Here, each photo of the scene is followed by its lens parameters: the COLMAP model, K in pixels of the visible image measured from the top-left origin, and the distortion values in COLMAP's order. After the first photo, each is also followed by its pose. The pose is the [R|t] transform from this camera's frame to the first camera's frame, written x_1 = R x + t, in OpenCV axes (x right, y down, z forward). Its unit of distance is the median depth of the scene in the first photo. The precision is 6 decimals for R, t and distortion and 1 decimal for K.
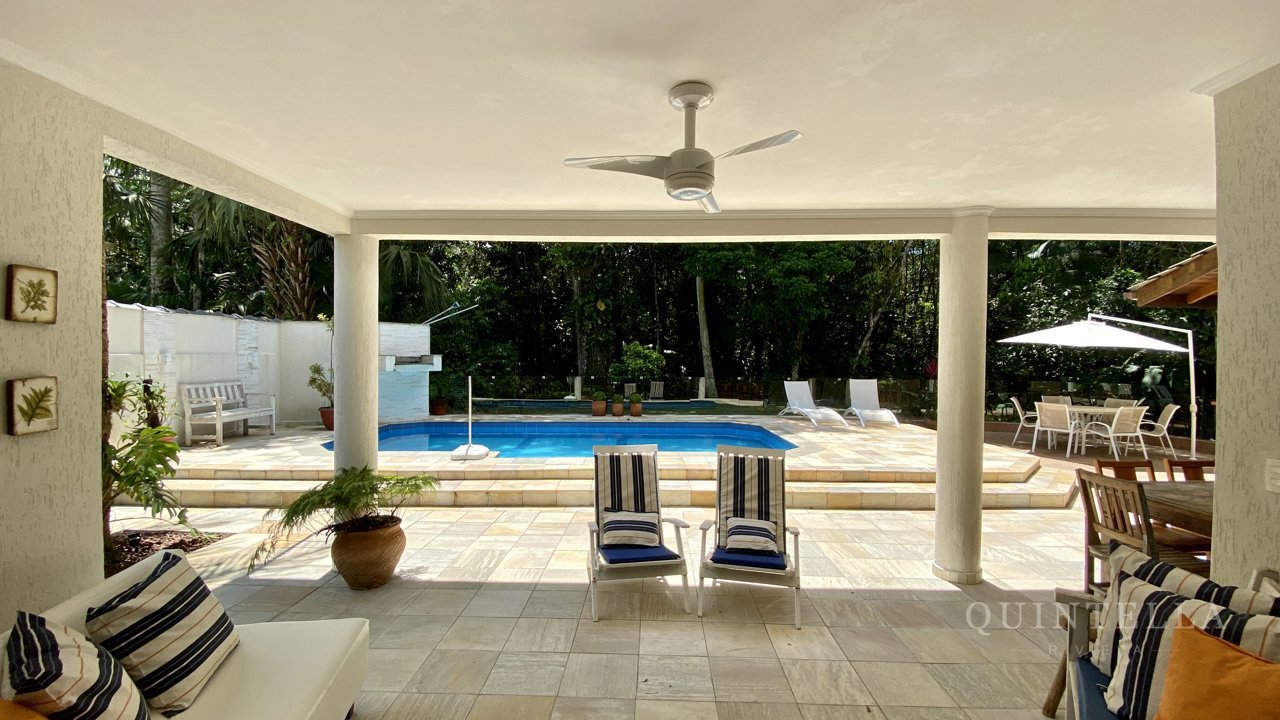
lens RADIAL K [[519.0, 0, 640.6], [0, 519.0, 362.3], [0, 0, 1]] dist [0.022079, -0.019861]
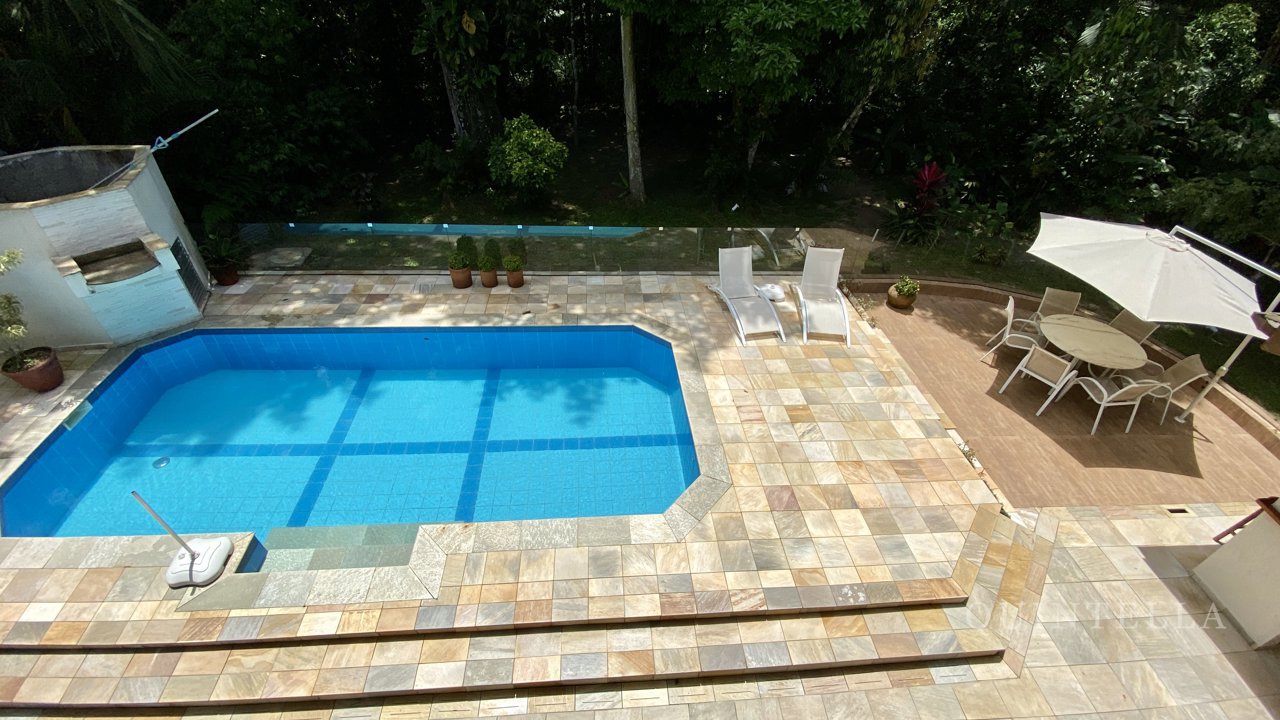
lens RADIAL K [[519.0, 0, 640.6], [0, 519.0, 362.3], [0, 0, 1]] dist [0.022079, -0.019861]
pose [[0.996964, -0.015936, 0.076213, 0.149825], [-0.034778, 0.784620, 0.619001, -0.369405], [-0.069662, -0.619772, 0.781684, 0.473325]]
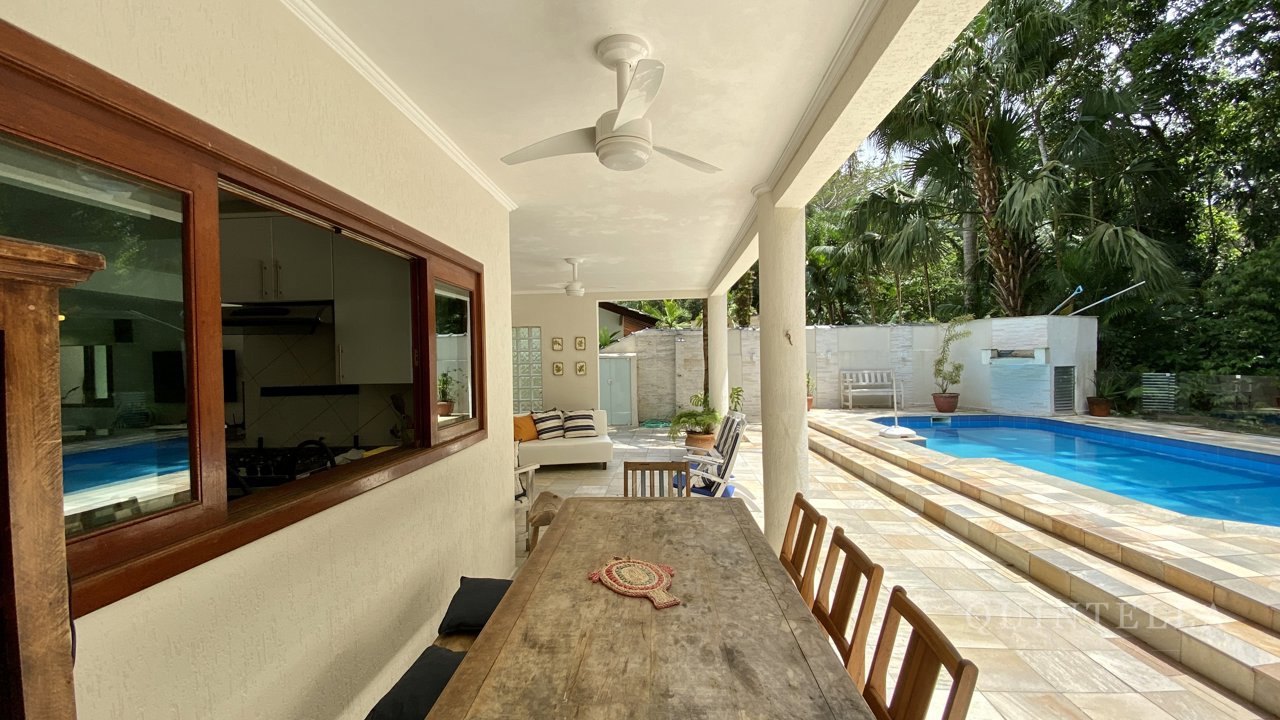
lens RADIAL K [[519.0, 0, 640.6], [0, 519.0, 362.3], [0, 0, 1]] dist [0.022079, -0.019861]
pose [[-0.033671, 0.003836, -0.999426, 0.703004], [0.009120, 0.999952, 0.003530, 0.004098], [0.999391, -0.008996, -0.033704, 0.360353]]
